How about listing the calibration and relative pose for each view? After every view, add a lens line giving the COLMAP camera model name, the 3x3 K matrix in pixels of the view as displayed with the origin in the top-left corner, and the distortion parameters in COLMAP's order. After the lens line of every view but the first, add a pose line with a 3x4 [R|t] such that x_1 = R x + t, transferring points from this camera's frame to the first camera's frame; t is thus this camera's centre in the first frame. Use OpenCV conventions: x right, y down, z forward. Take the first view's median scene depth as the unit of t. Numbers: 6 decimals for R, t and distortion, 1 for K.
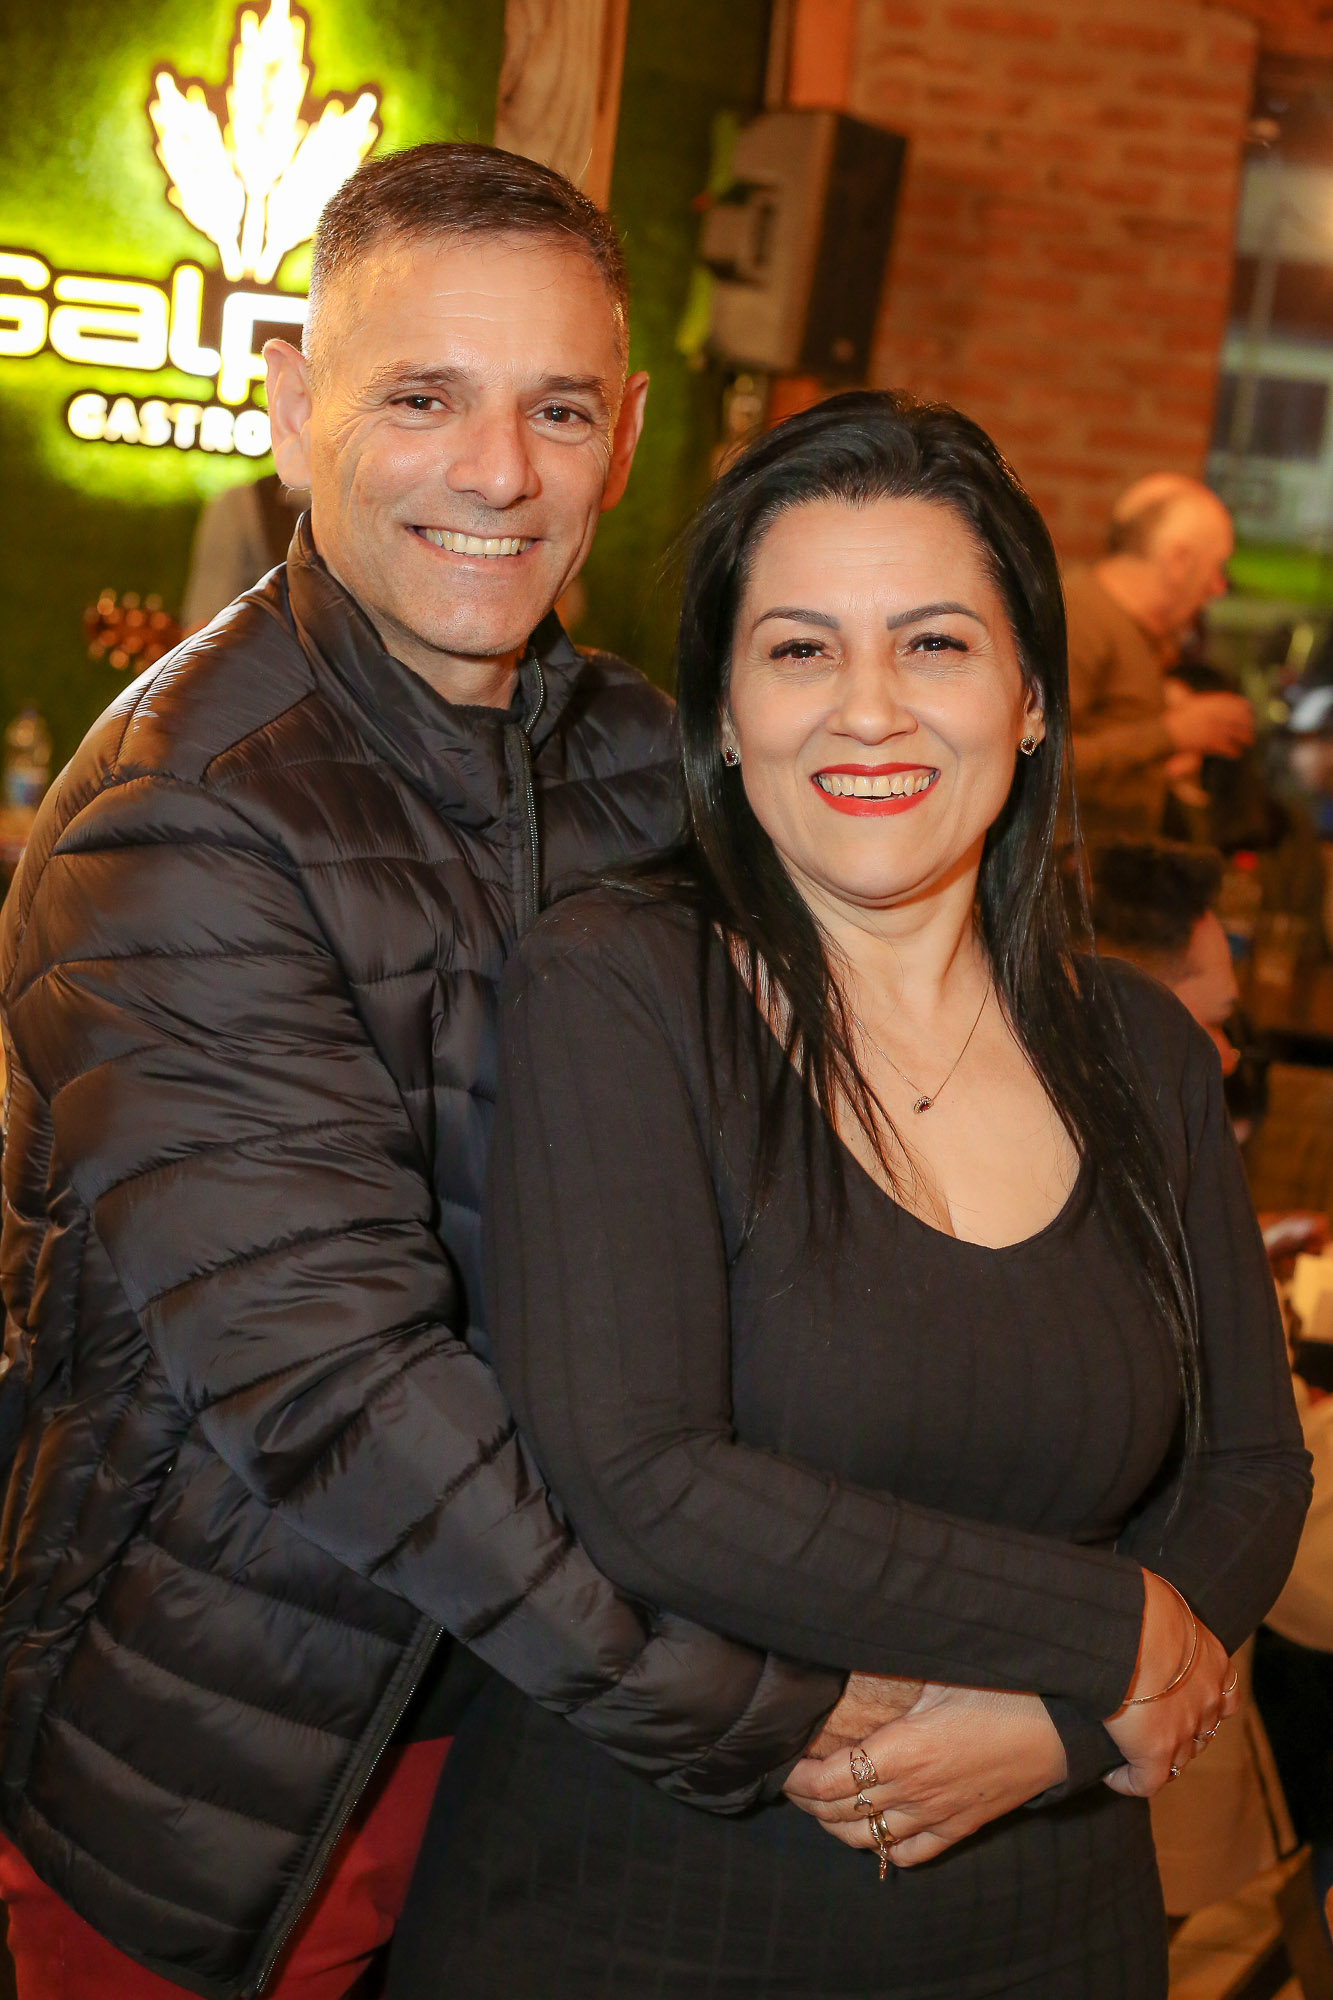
lens RADIAL K [[2871.8, 0, 666.5], [0, 2871.8, 1000.0], [0, 0, 1]] dist [-0.058425, -0.224495]
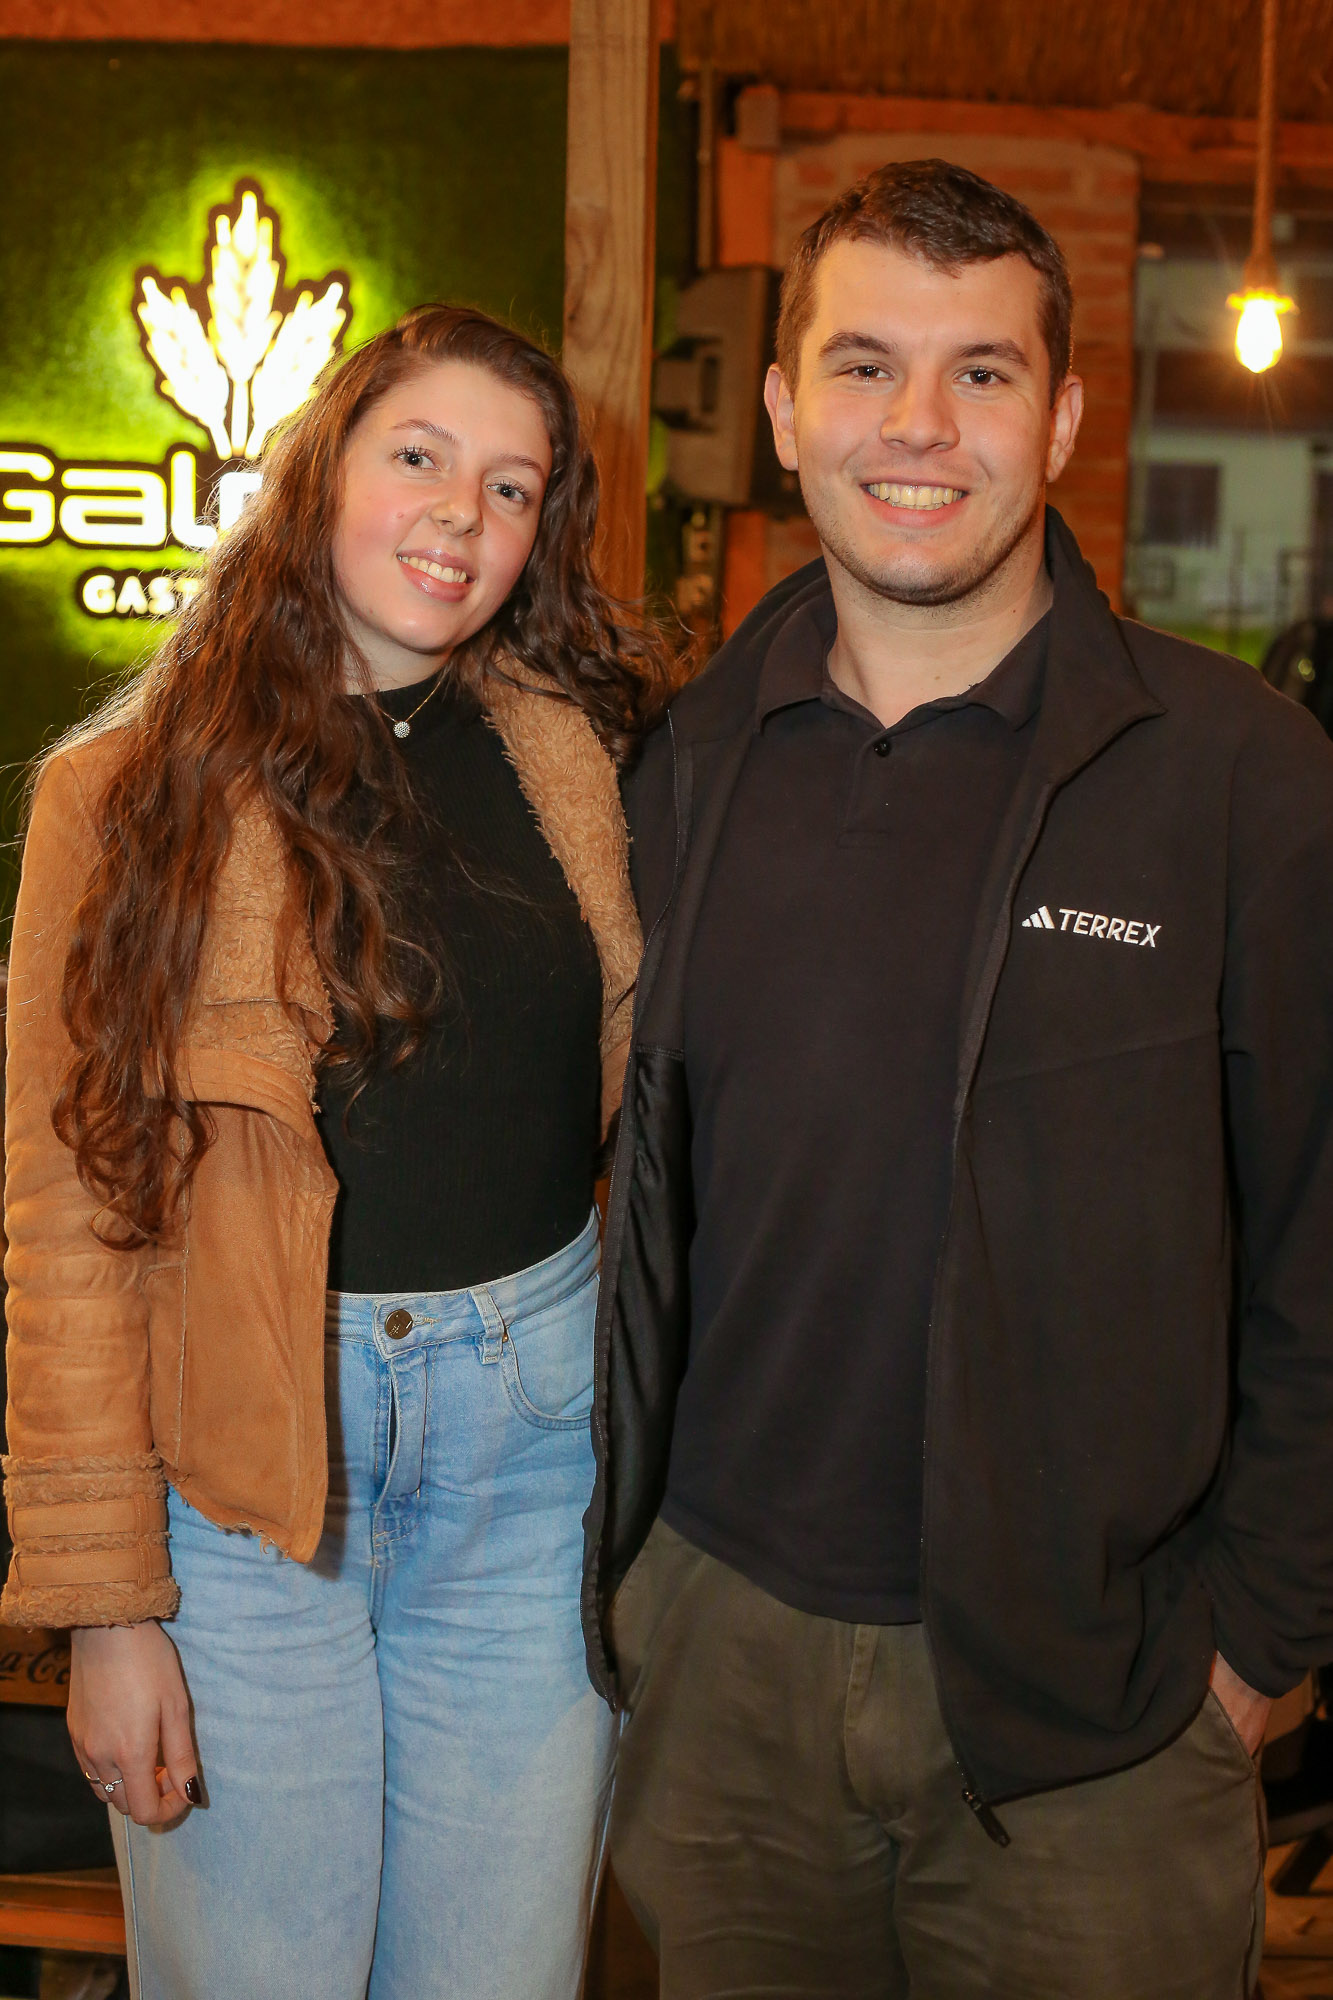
lens RADIAL K [[2902.7, 0, 666.5], [0, 2902.7, 1000.0], [0, 0, 1]] dist [-0.097975, -0.067022]
pose [[0.996429, -0.080345, 0.025976, -0.028841], [0.081409, 0.995757, -0.042902, 0.014231], [-0.022419, 0.044863, 0.998742, -0.096096]]
